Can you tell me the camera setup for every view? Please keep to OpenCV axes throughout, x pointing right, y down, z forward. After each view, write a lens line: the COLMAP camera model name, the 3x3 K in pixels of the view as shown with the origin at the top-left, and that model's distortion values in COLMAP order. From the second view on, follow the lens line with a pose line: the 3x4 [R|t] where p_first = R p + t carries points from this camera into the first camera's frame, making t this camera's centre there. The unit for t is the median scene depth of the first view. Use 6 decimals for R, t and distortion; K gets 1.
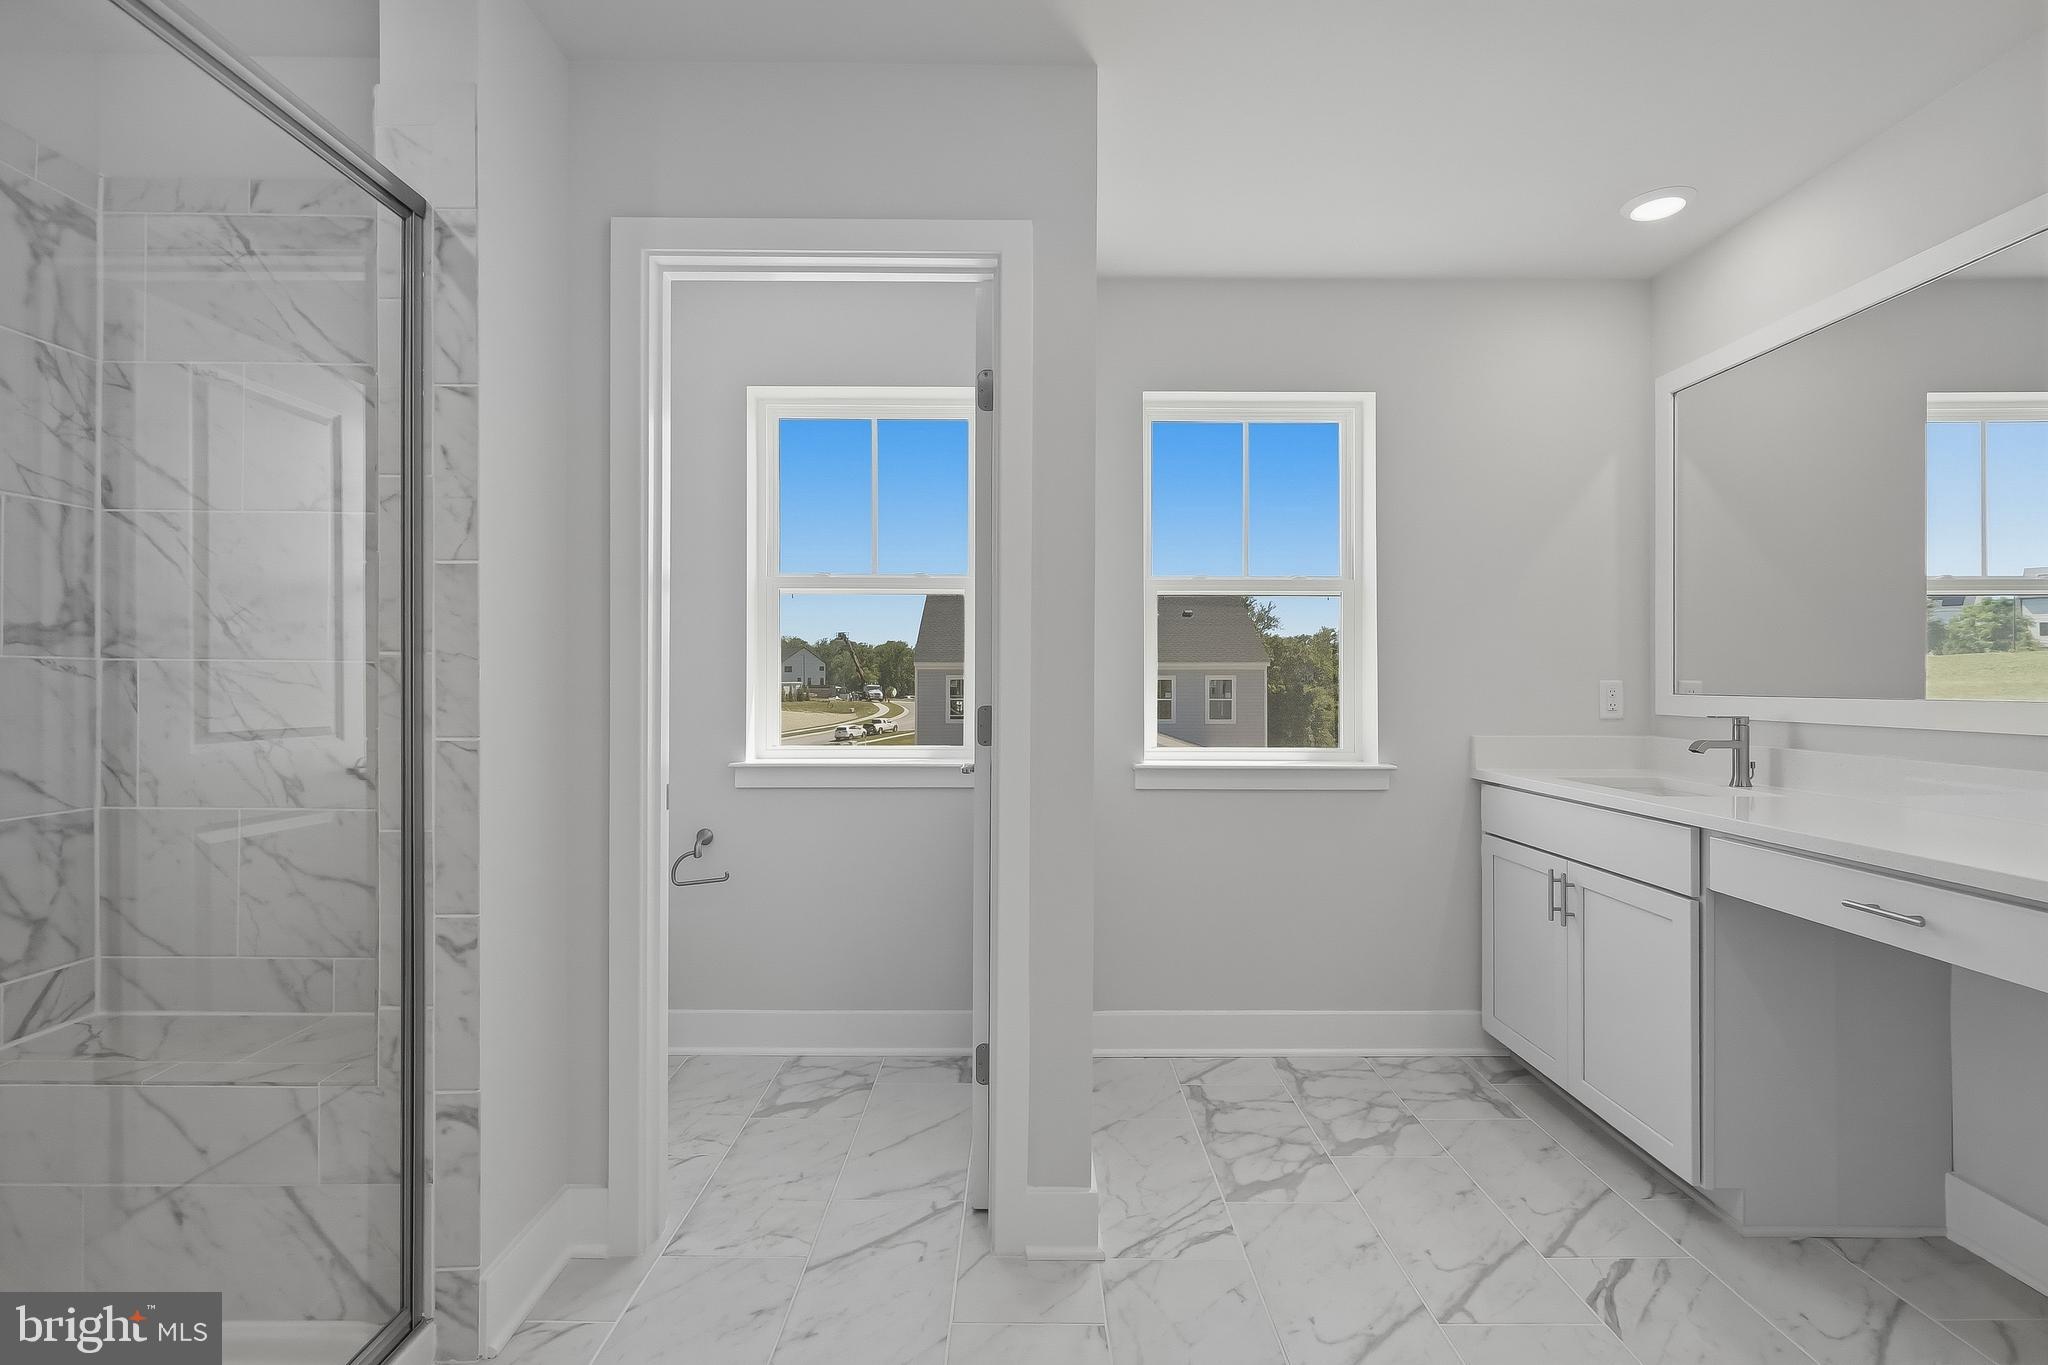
lens RADIAL K [[917.8, 0, 1026.3], [0, 917.8, 678.9], [0, 0, 1]] dist [0.001825, -0.003403]
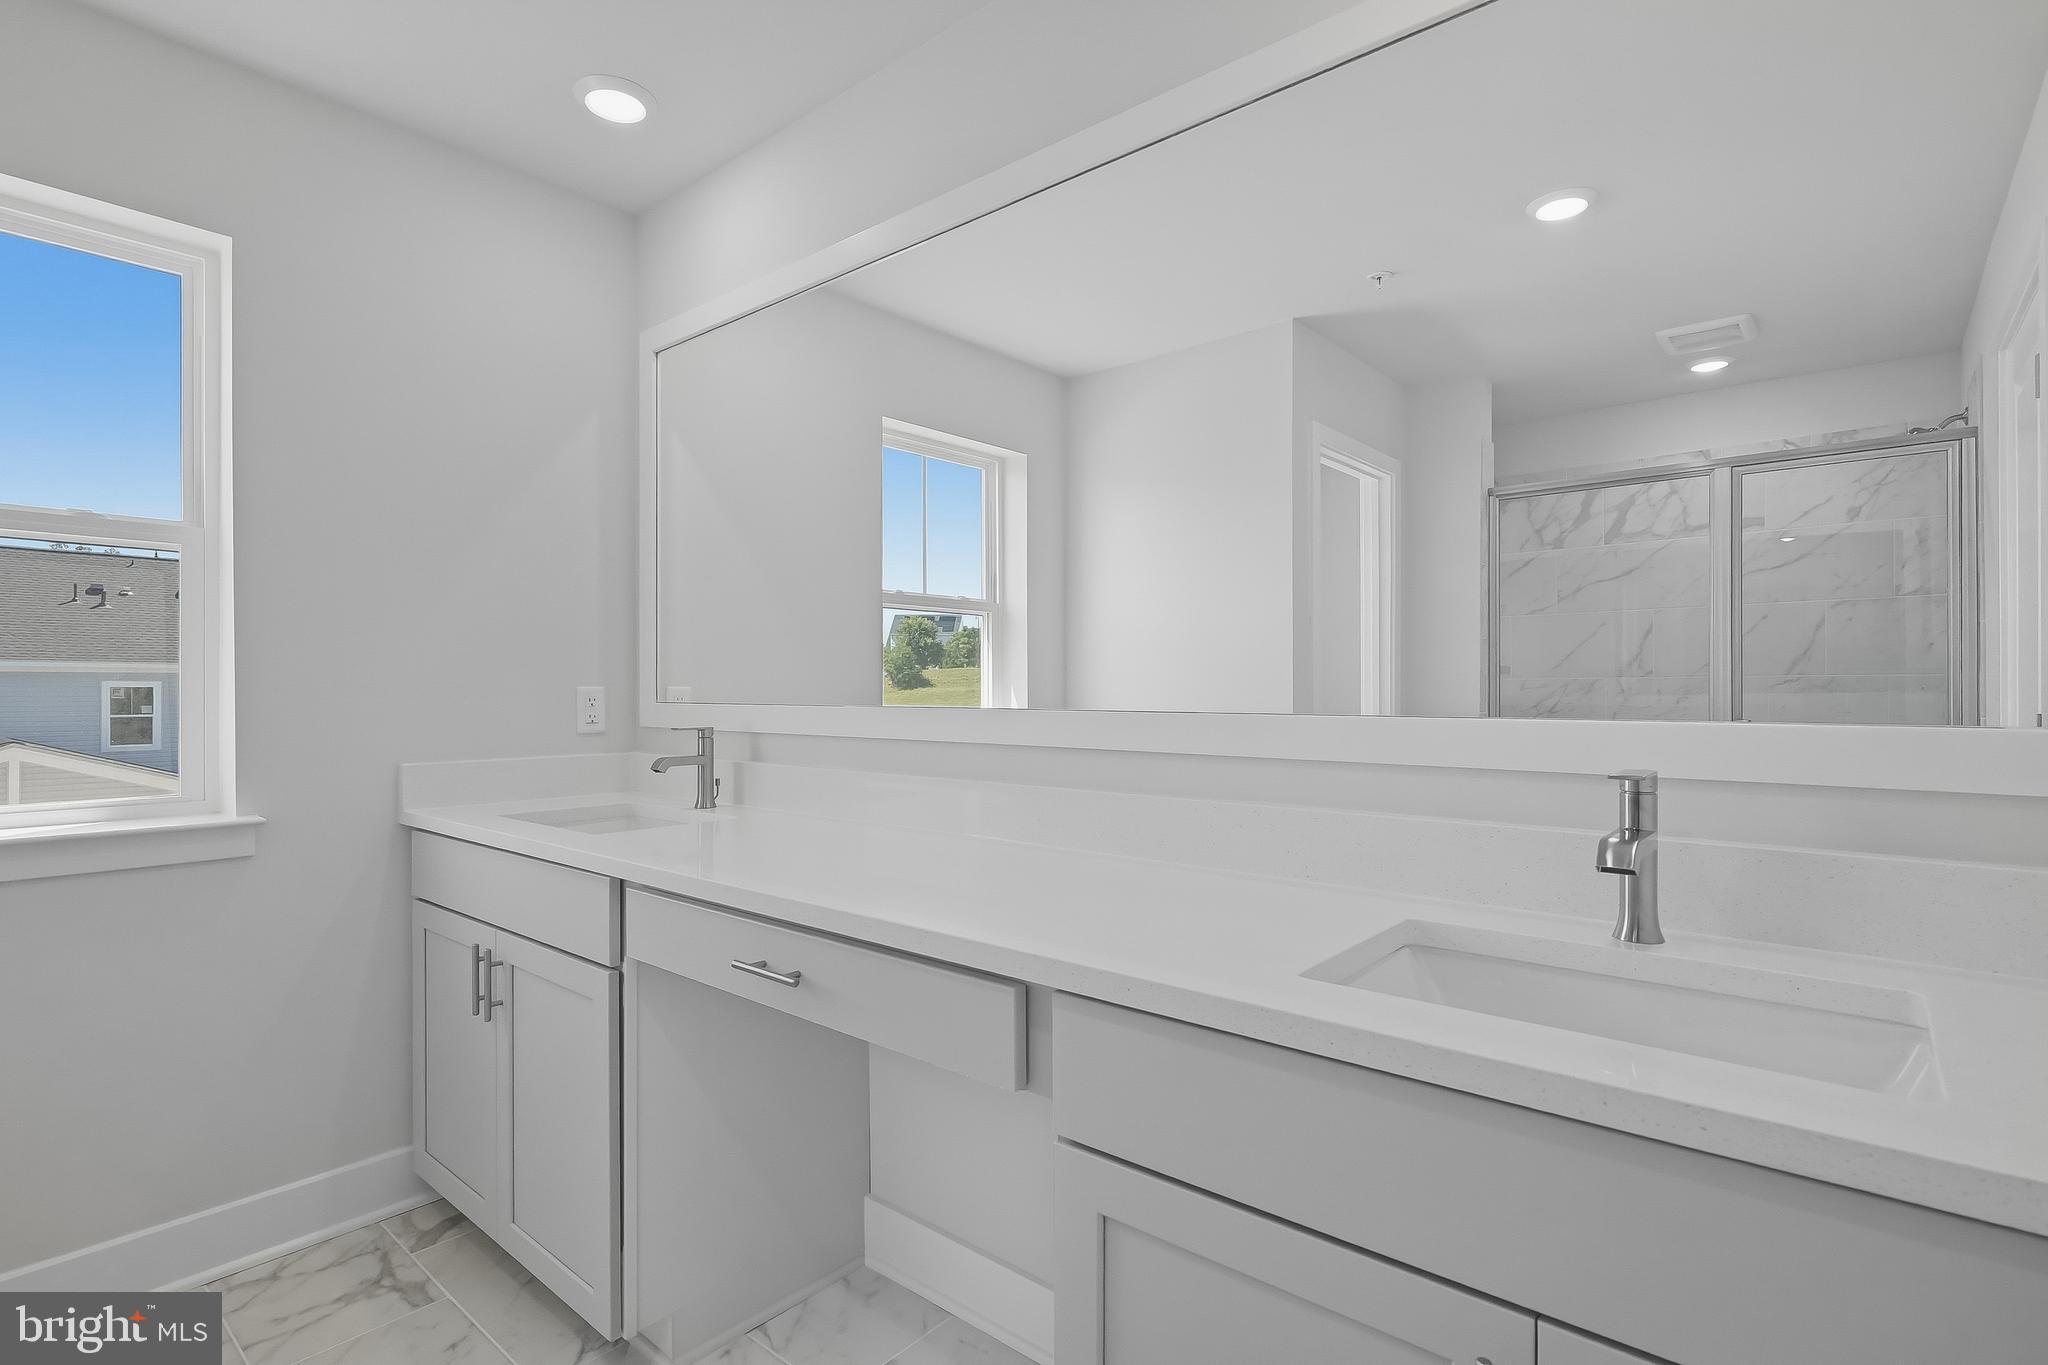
lens RADIAL K [[983.1, 0, 1024.0], [0, 983.1, 682.5], [0, 0, 1]] dist [0.010197, 0.000591]
pose [[0.645119, 0.003364, 0.764075, 0.239514], [-0.000031, 0.999990, -0.004376, 0.001884], [-0.764082, 0.002799, 0.645113, 0.150436]]
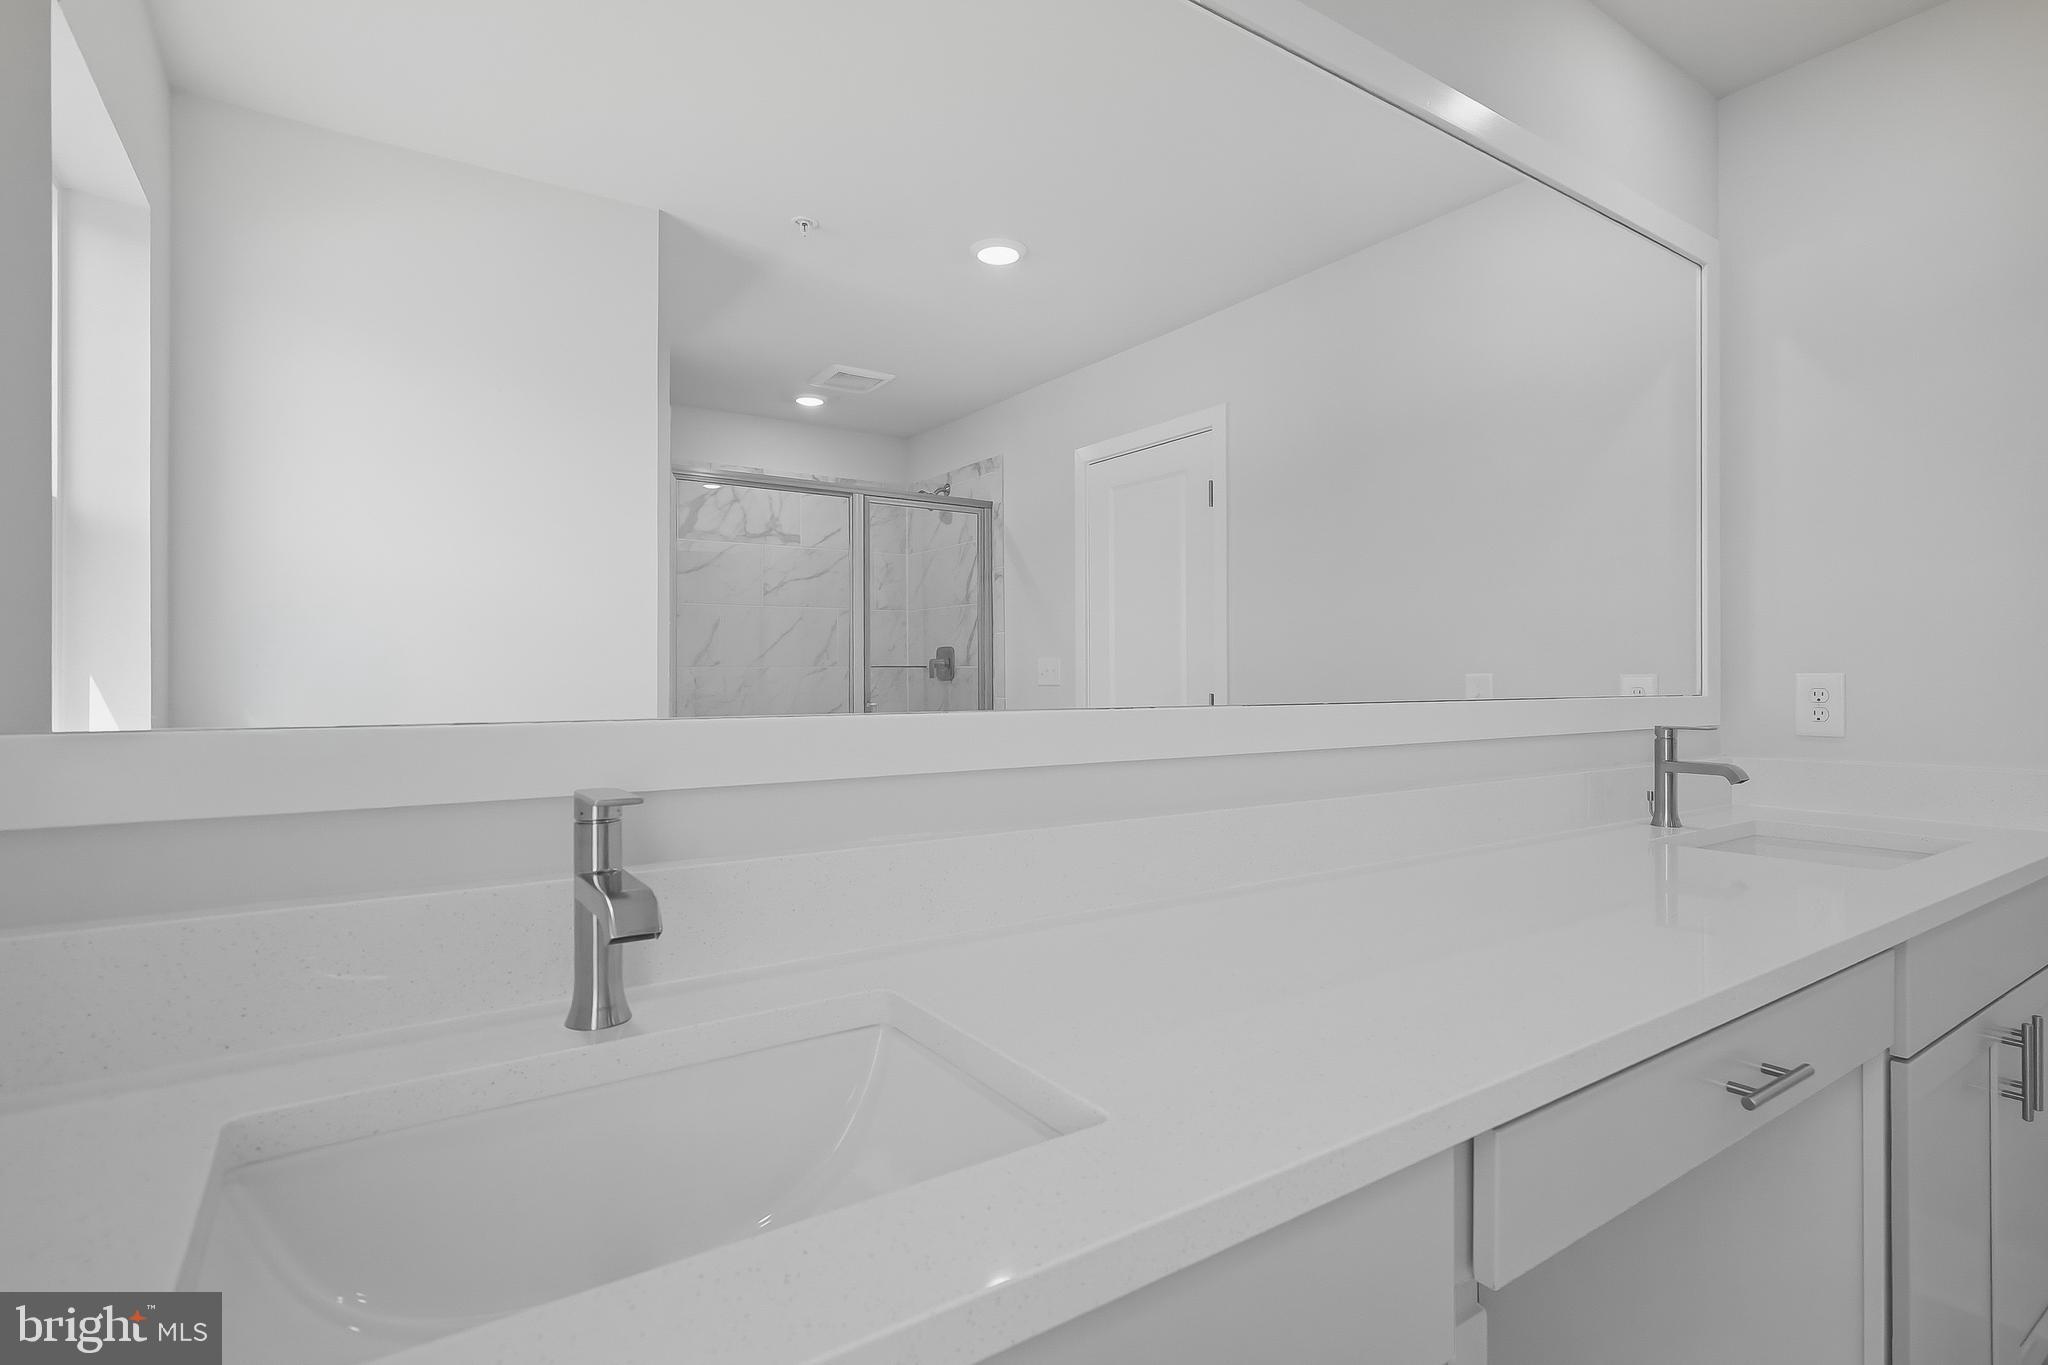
lens RADIAL K [[983.1, 0, 1024.0], [0, 983.1, 682.5], [0, 0, 1]] dist [0.010197, 0.000591]
pose [[-0.572563, -0.004937, 0.819846, 0.408162], [0.001962, 0.999971, 0.007392, 0.000674], [-0.819859, 0.005841, -0.572536, 1.013685]]
